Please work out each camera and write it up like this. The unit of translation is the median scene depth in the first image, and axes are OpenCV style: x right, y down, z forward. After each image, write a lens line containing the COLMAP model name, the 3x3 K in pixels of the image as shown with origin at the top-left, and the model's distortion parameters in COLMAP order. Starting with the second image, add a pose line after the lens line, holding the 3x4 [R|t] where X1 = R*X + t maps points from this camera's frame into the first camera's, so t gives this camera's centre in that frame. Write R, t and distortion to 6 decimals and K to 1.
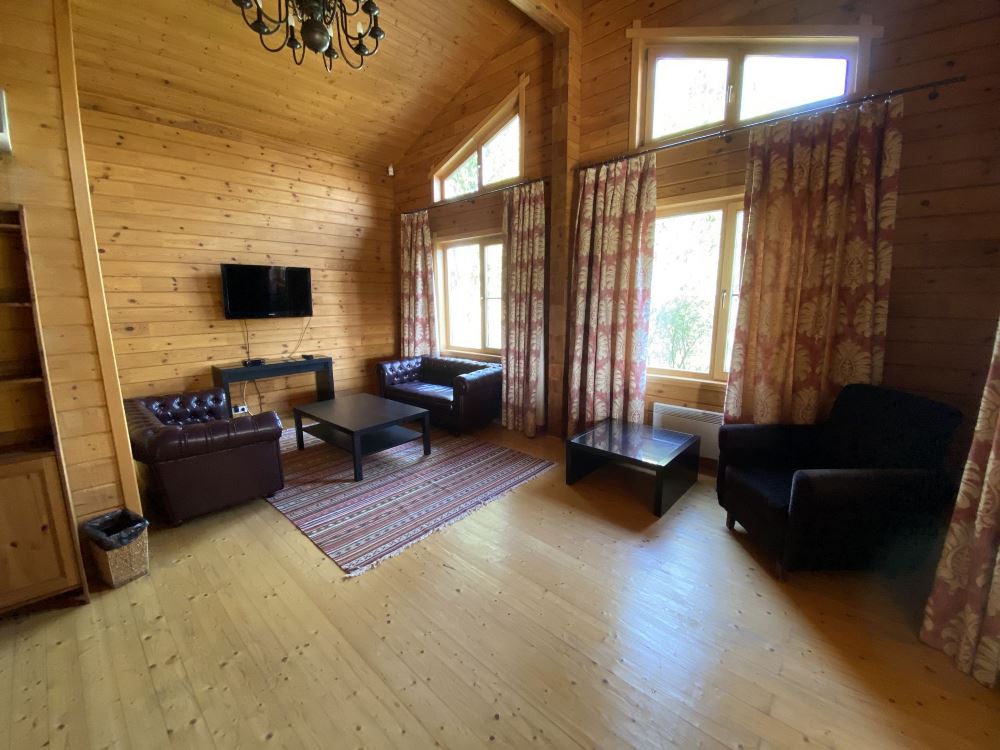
lens RADIAL K [[412.9, 0, 501.9], [0, 412.9, 374.8], [0, 0, 1]] dist [0.018982, -0.014137]
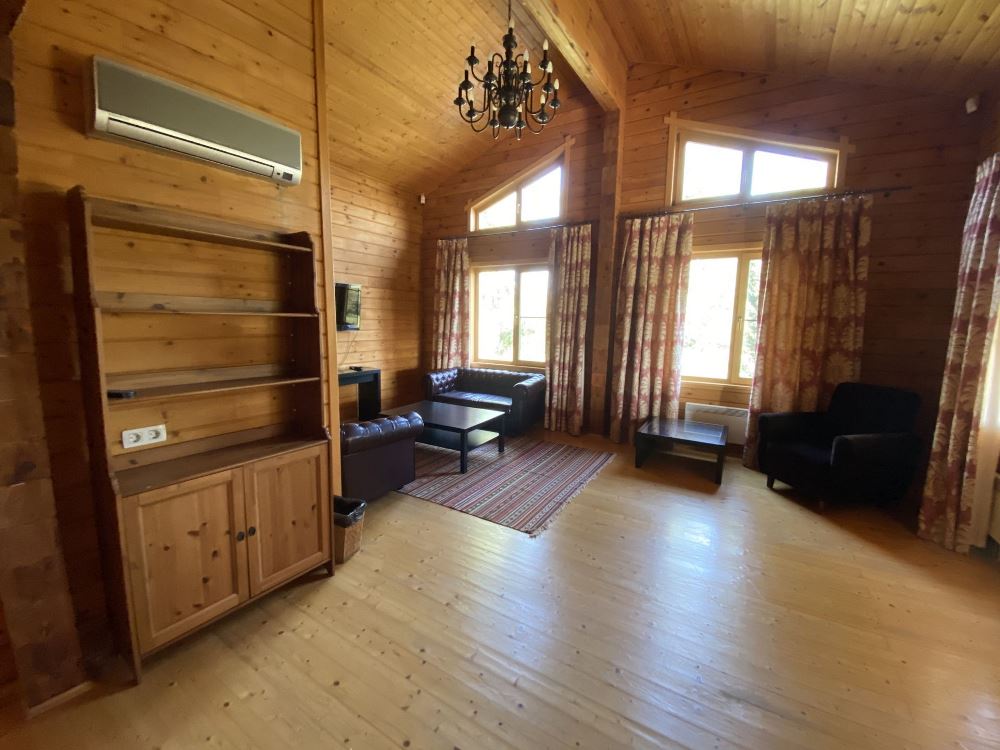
lens RADIAL K [[412.9, 0, 499.3], [0, 412.9, 377.4], [0, 0, 1]] dist [0.018982, -0.014137]
pose [[0.980885, -0.002702, 0.194572, -0.472505], [0.010139, 0.999255, -0.037239, 0.034086], [-0.194326, 0.038500, 0.980181, -0.153928]]
